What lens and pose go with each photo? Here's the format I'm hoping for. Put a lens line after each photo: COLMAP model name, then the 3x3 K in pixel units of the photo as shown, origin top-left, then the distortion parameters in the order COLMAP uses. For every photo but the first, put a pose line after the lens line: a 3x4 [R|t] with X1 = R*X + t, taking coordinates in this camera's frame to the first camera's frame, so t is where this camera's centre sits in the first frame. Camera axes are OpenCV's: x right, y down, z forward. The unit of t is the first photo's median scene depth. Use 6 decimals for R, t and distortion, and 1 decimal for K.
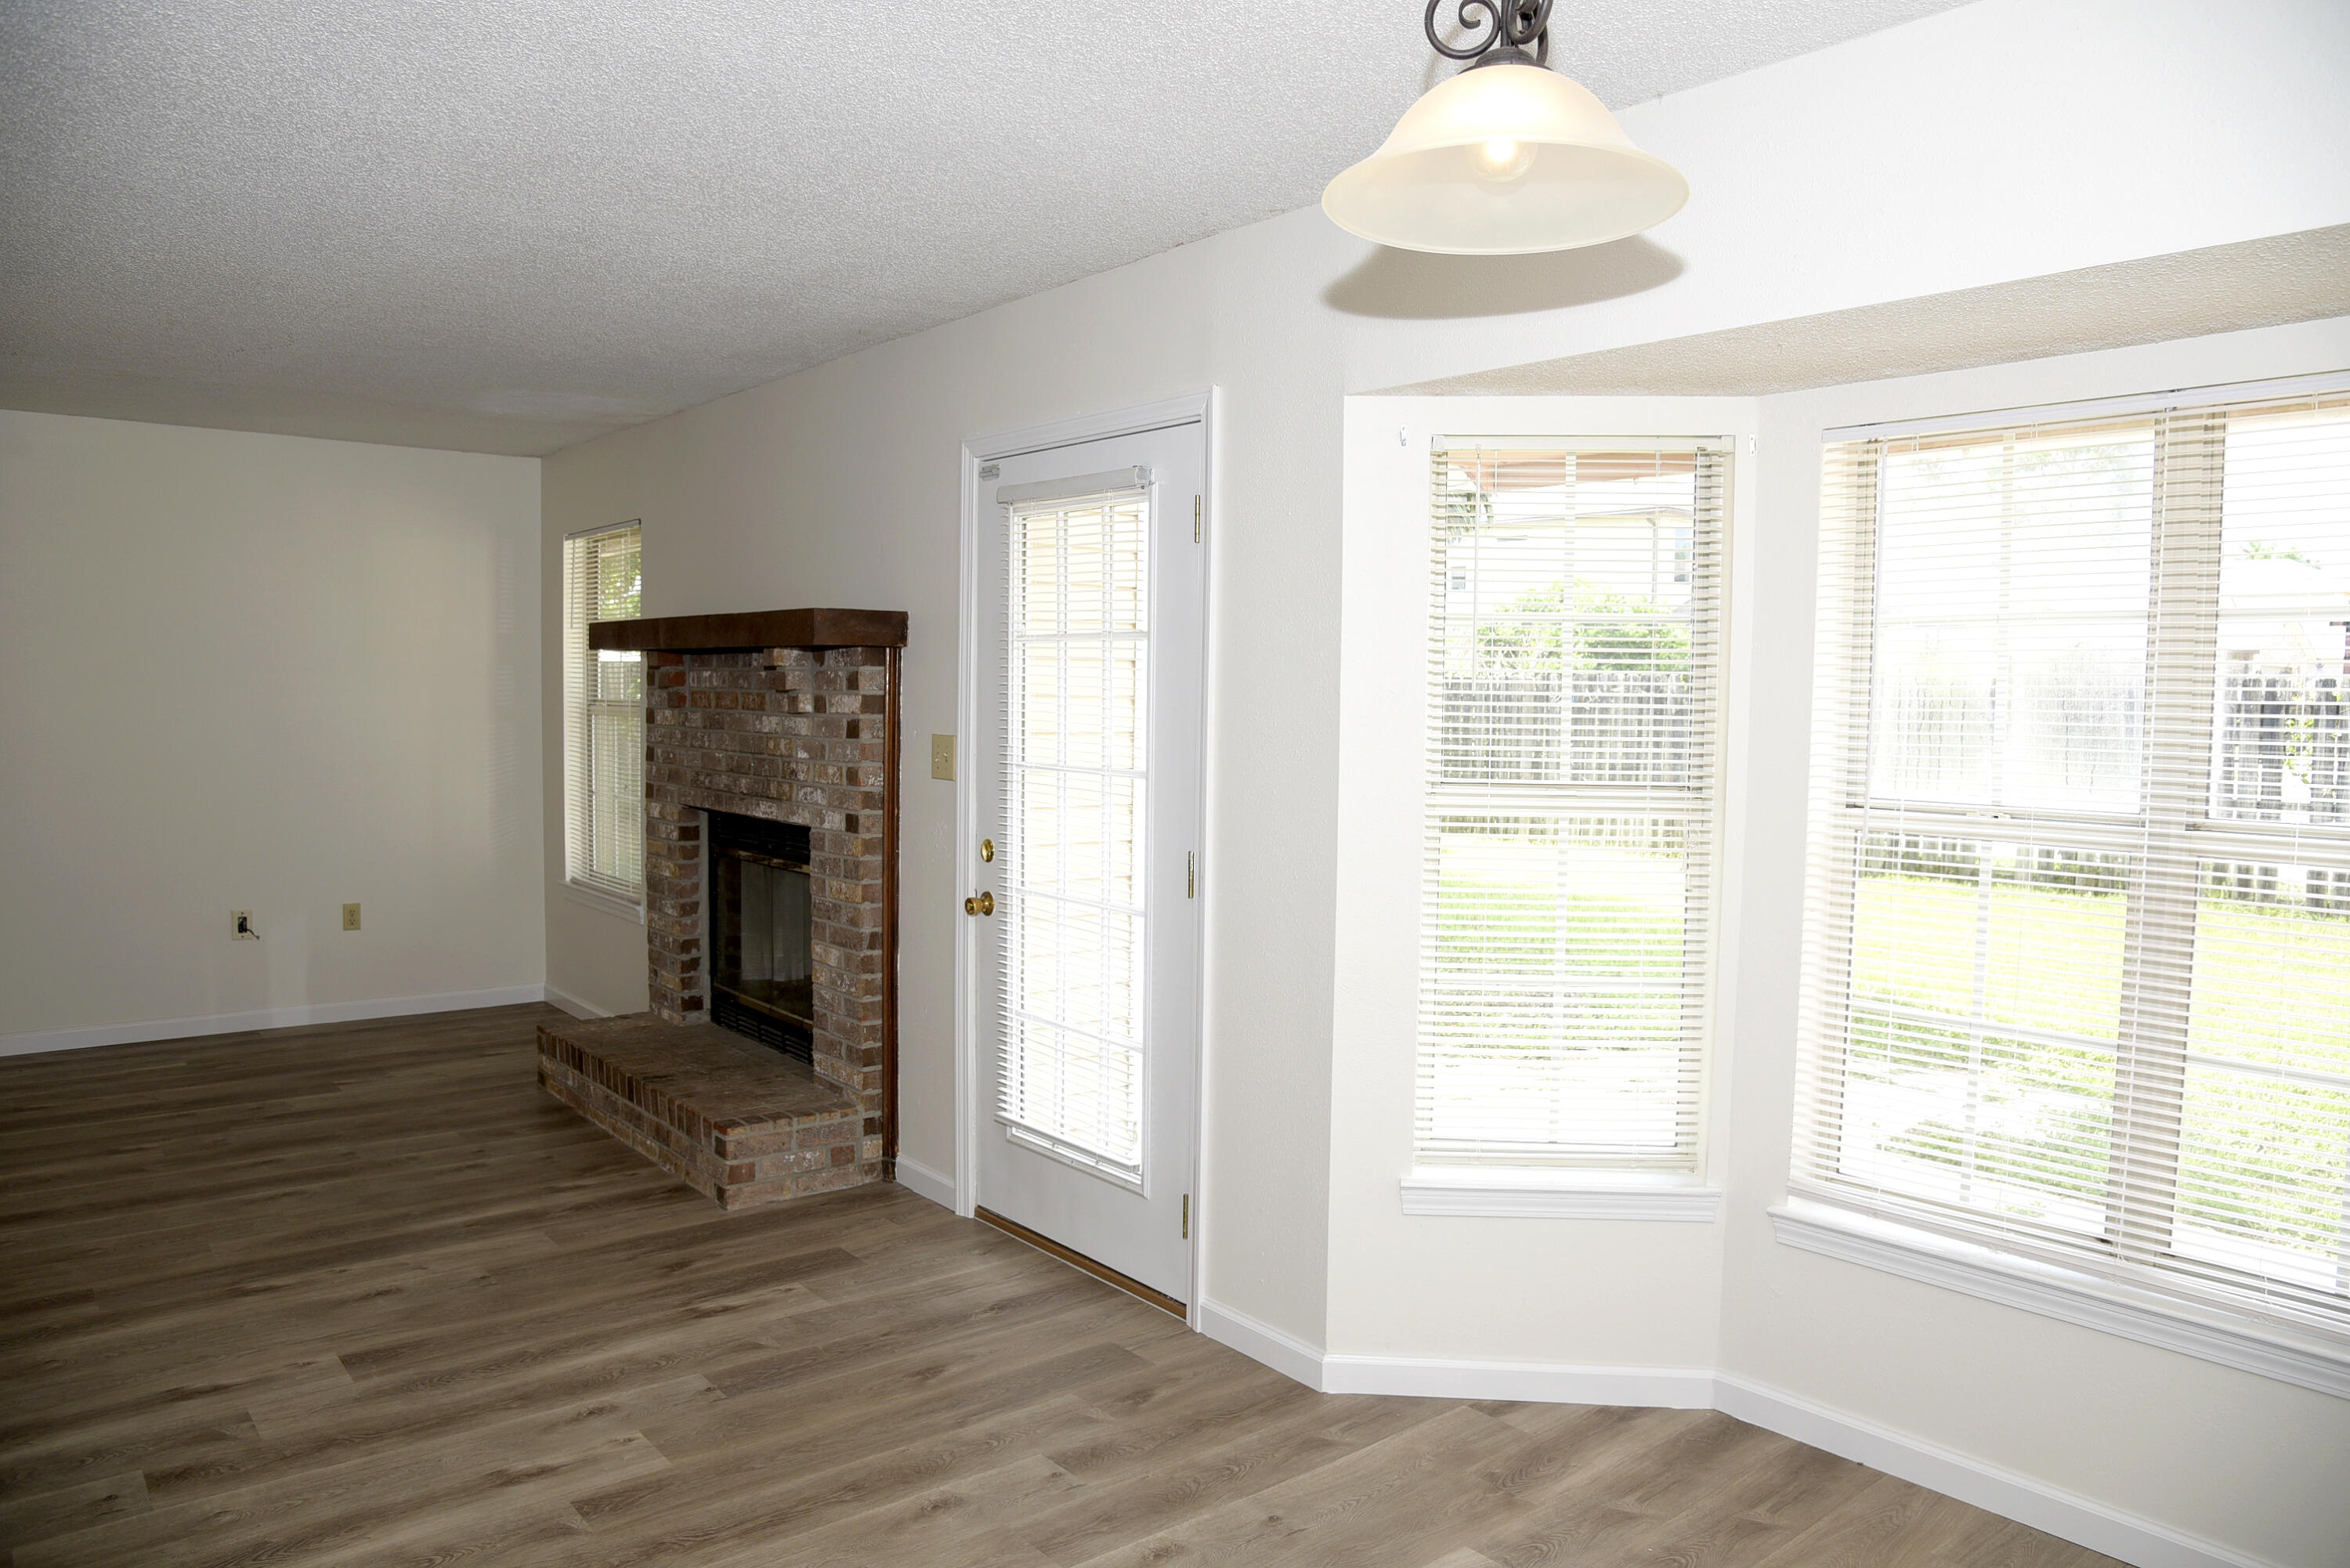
lens RADIAL K [[1590.3, 0, 1172.7], [0, 1590.3, 804.4], [0, 0, 1]] dist [-0.125597, 0.070601]
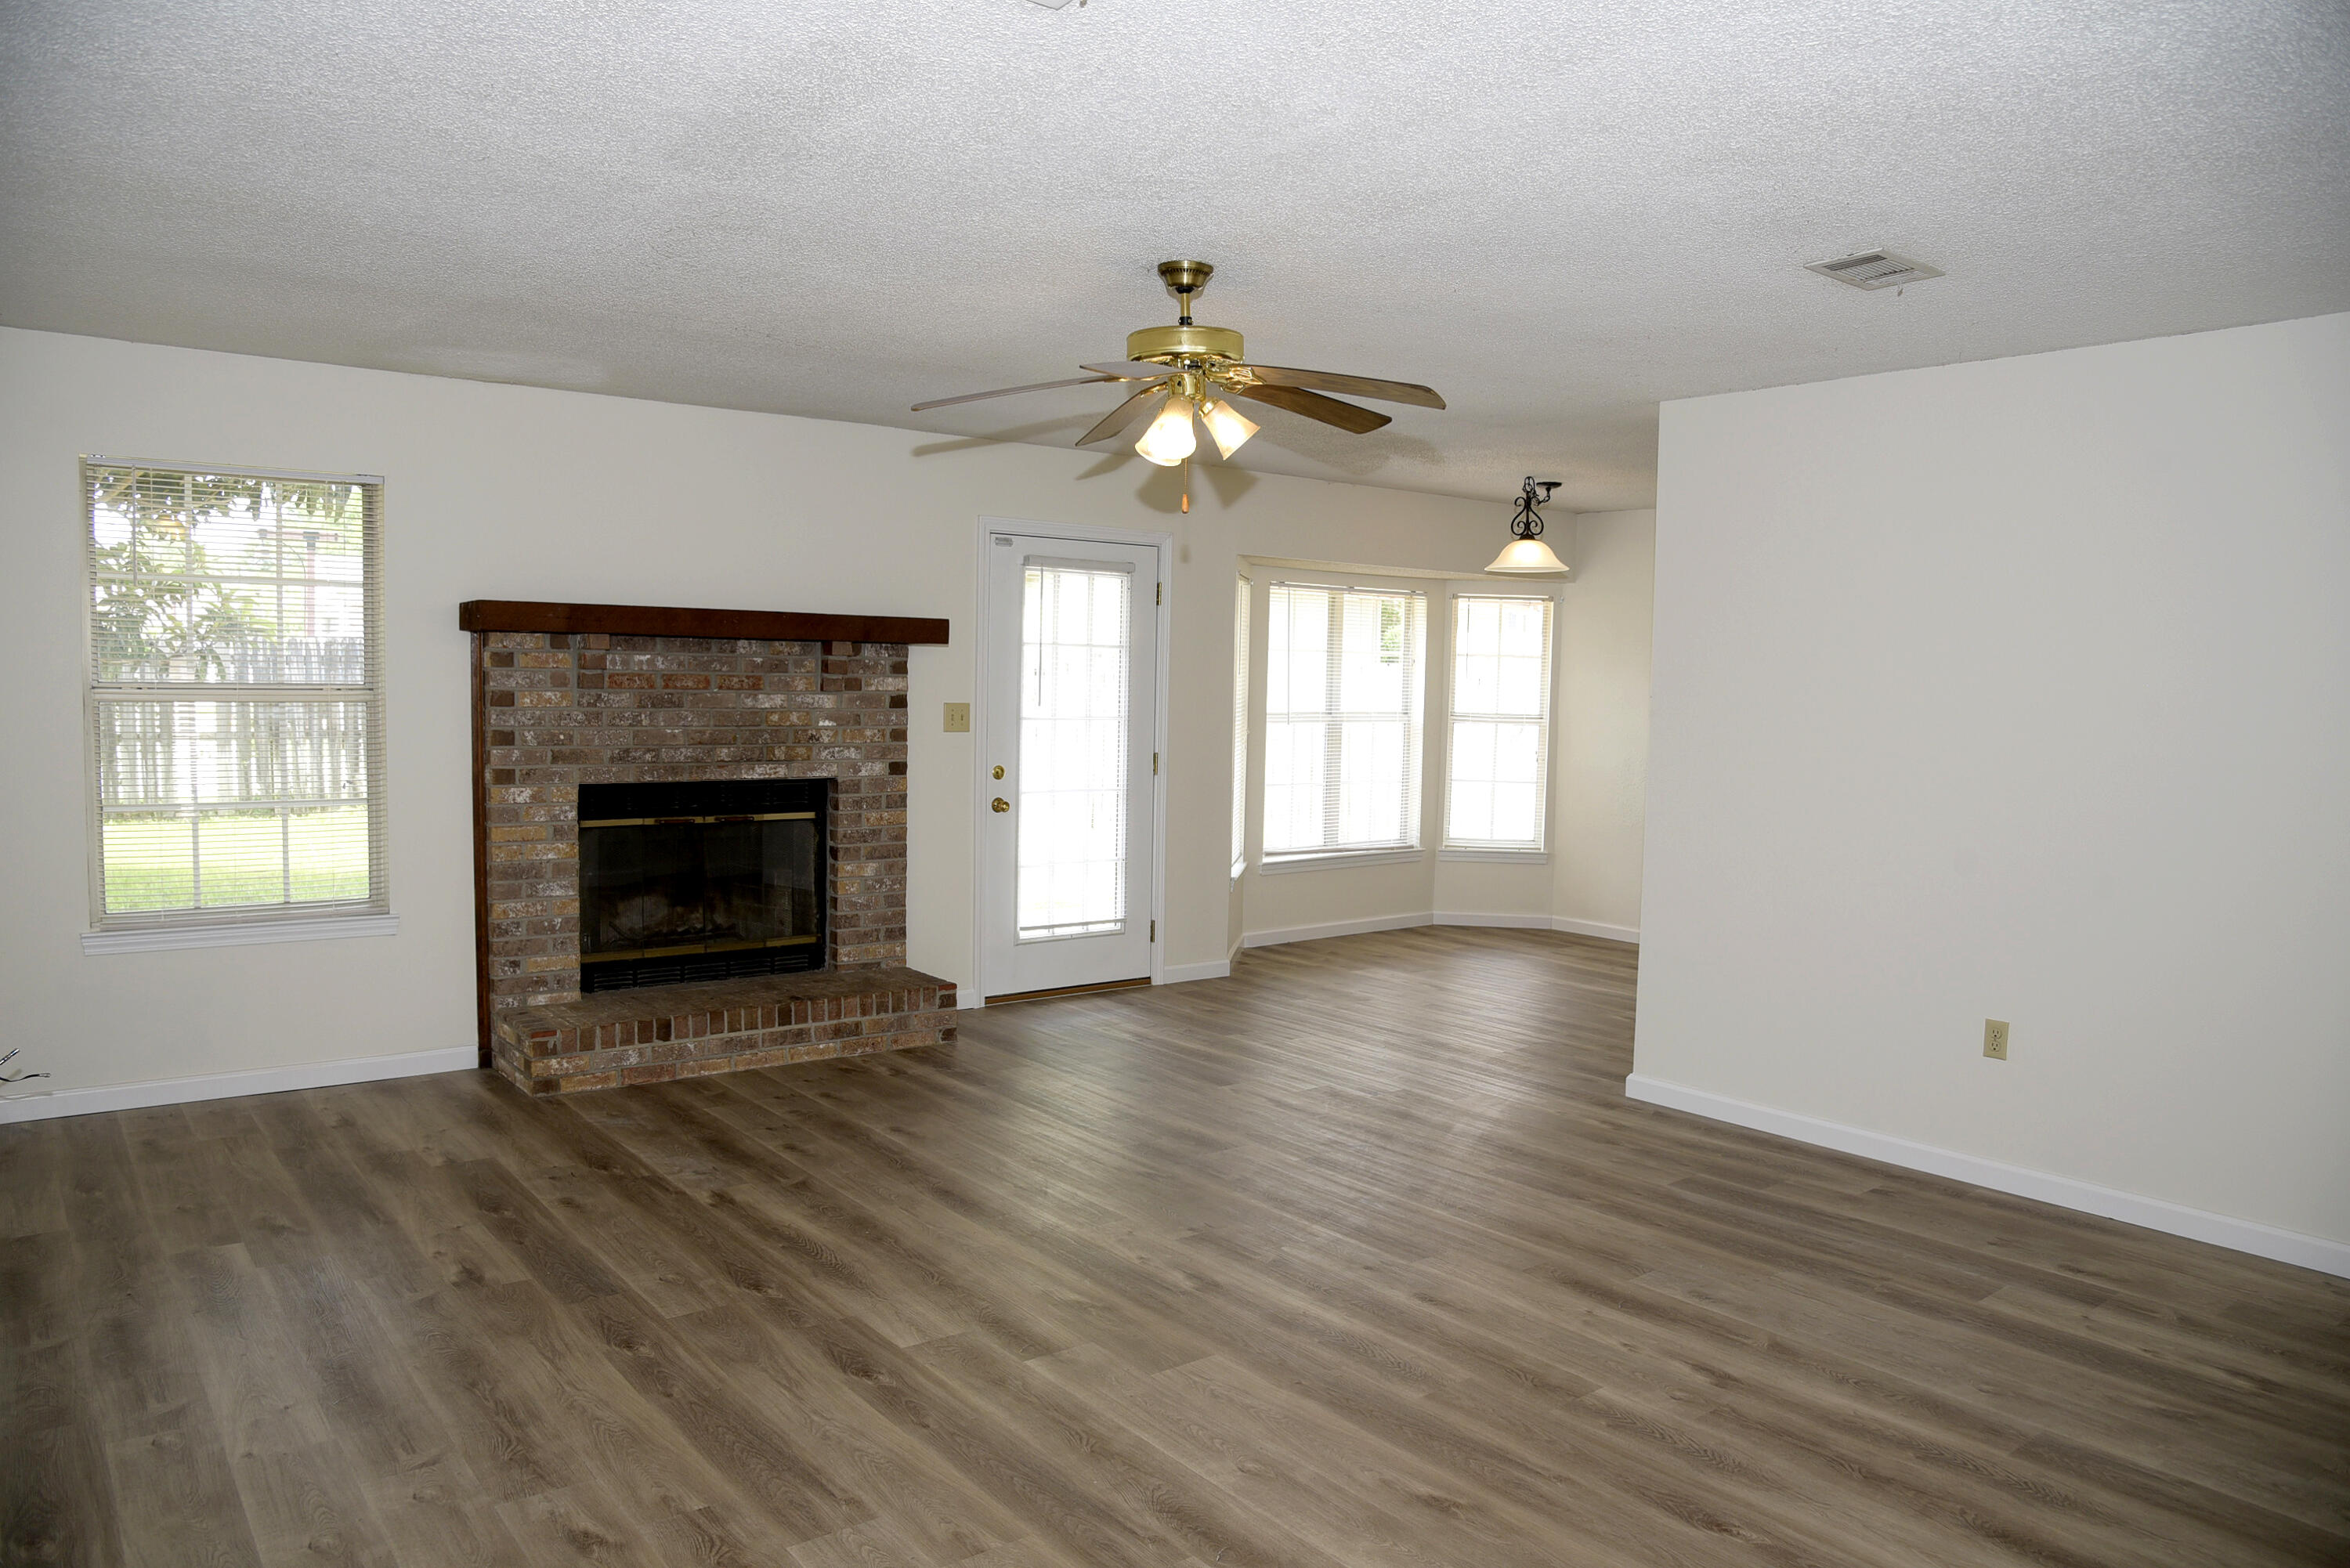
lens RADIAL K [[1590.3, 0, 1172.7], [0, 1590.3, 804.4], [0, 0, 1]] dist [-0.125597, 0.070601]
pose [[0.023628, -0.094138, 0.995279, -1.915425], [0.051079, 0.994370, 0.092840, -0.089069], [-0.998415, 0.048644, 0.028304, 0.852879]]
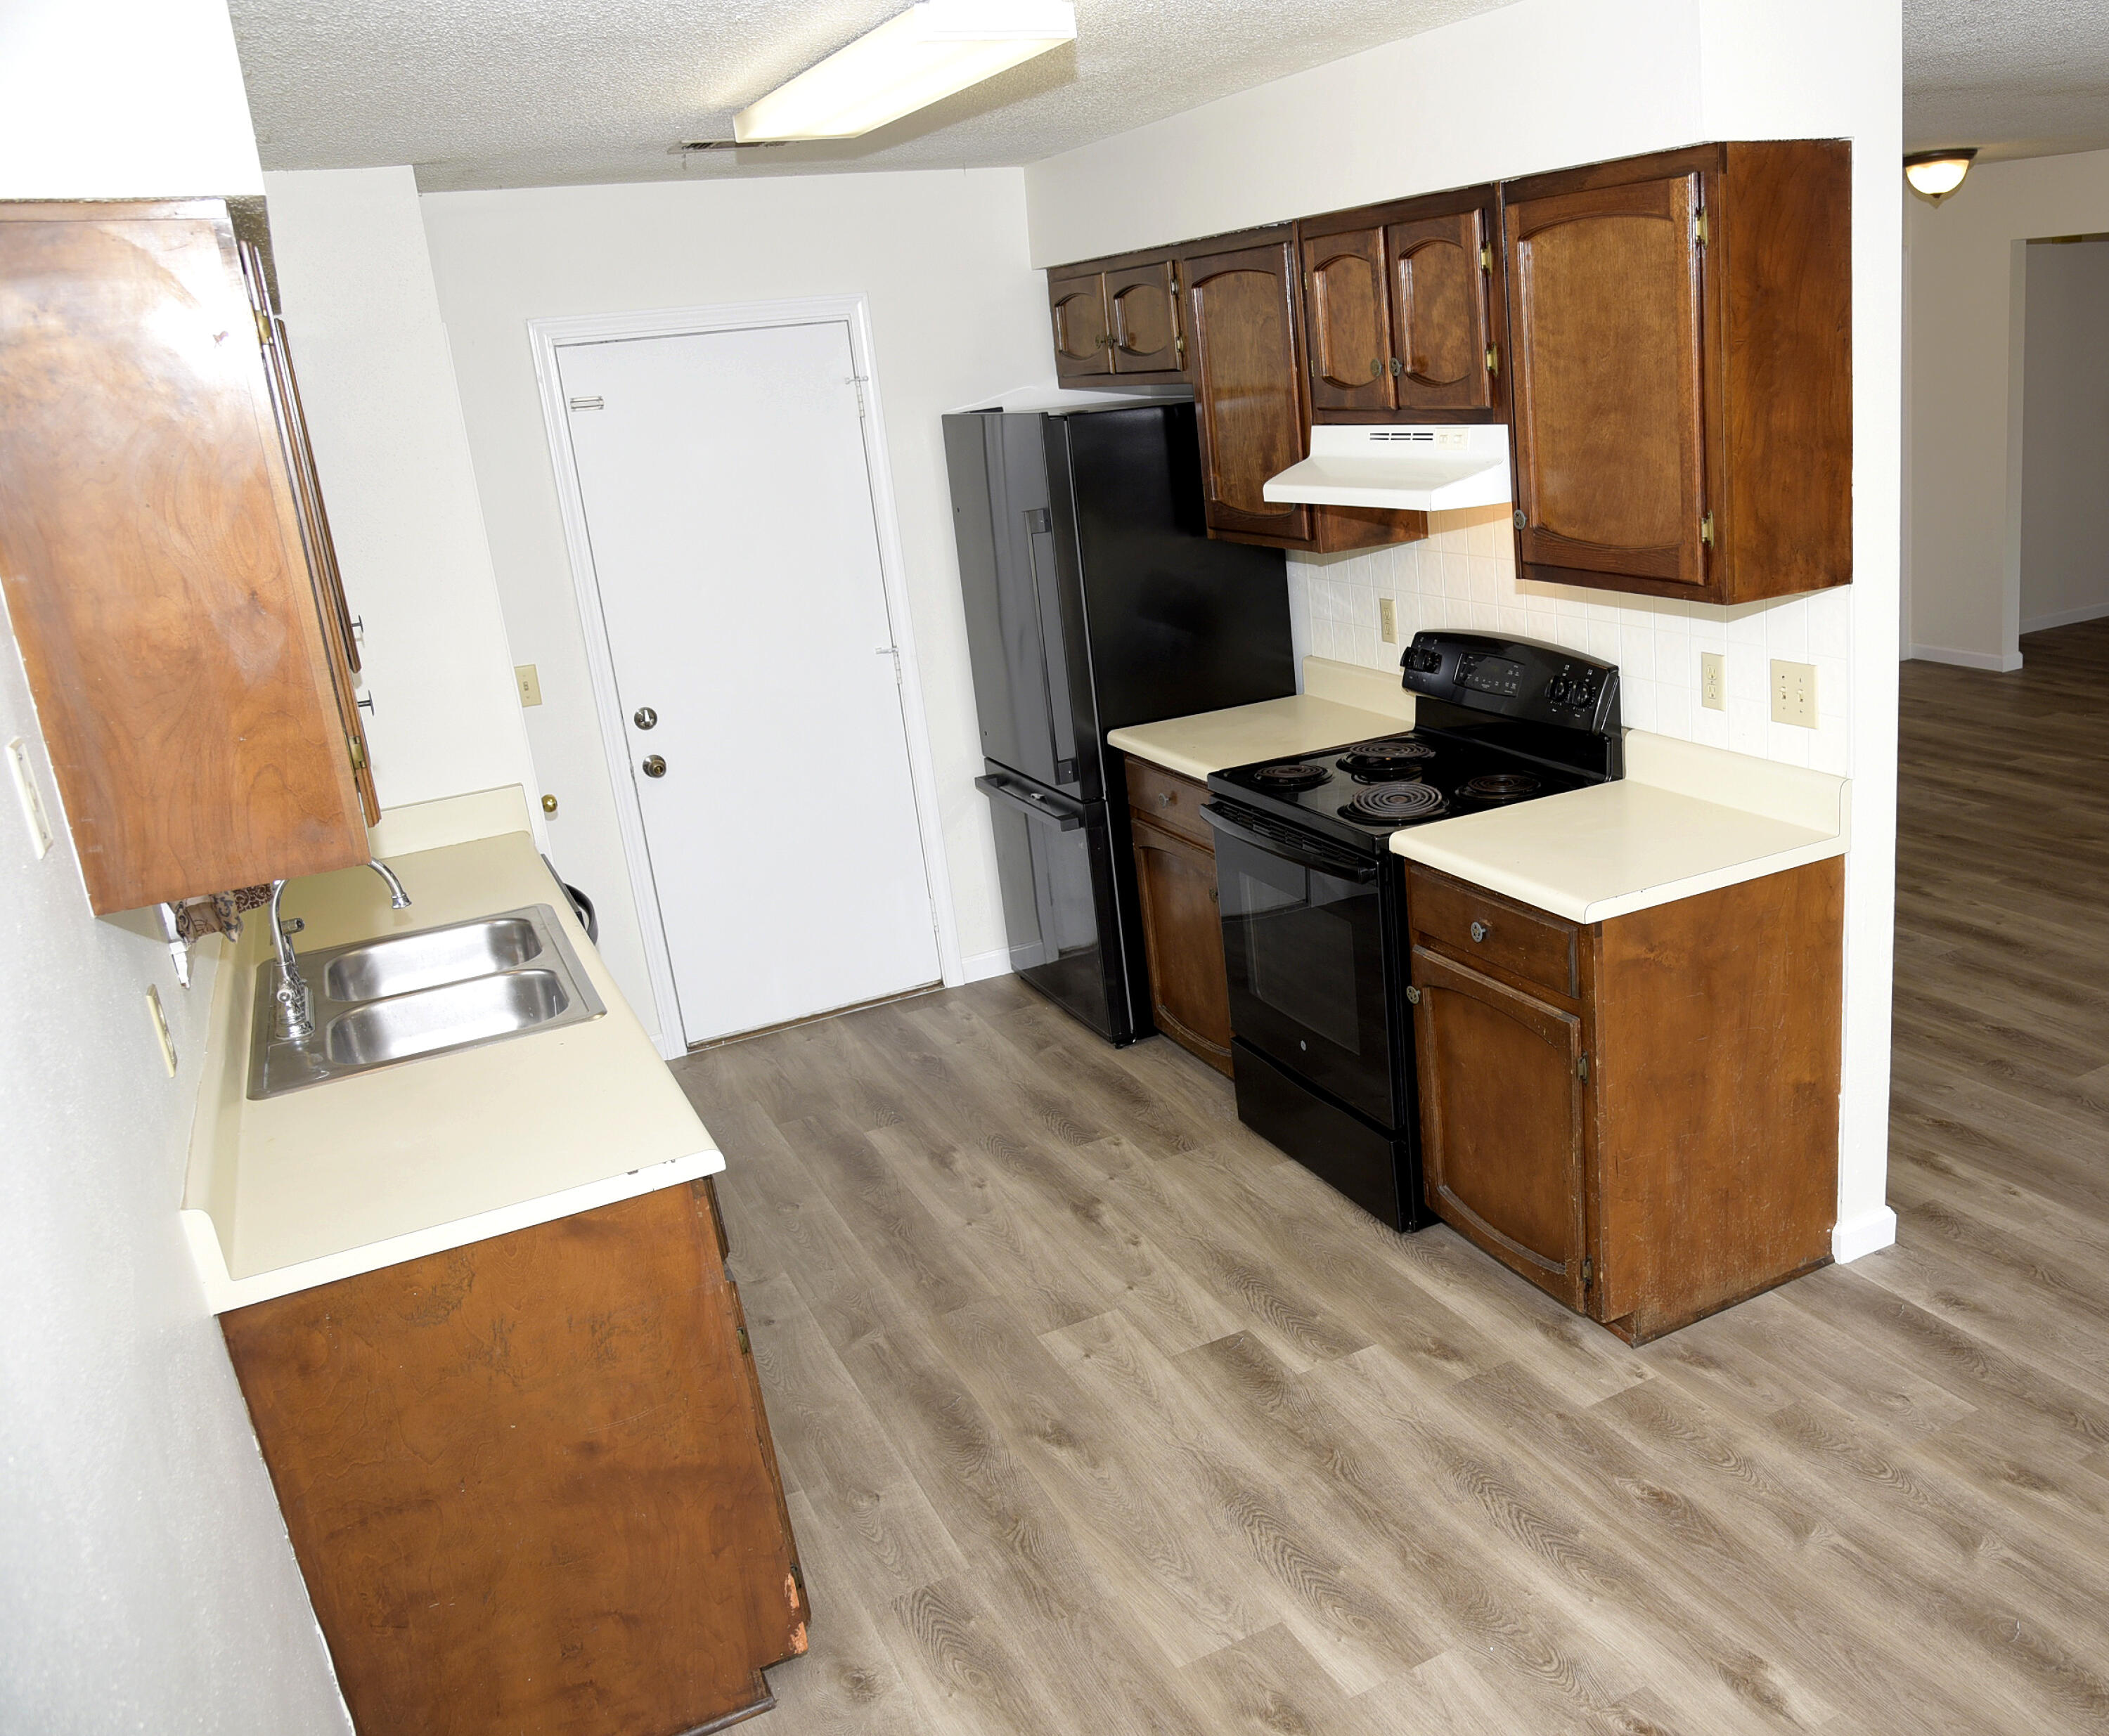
lens RADIAL K [[1768.4, 0, 1274.7], [0, 1768.4, 871.8], [0, 0, 1]] dist [-0.069239, -0.001080]
pose [[-0.177982, 0.284345, -0.942056, 0.414876], [0.010880, 0.957852, 0.287057, -0.130676], [0.983974, 0.040841, -0.173574, 0.310188]]
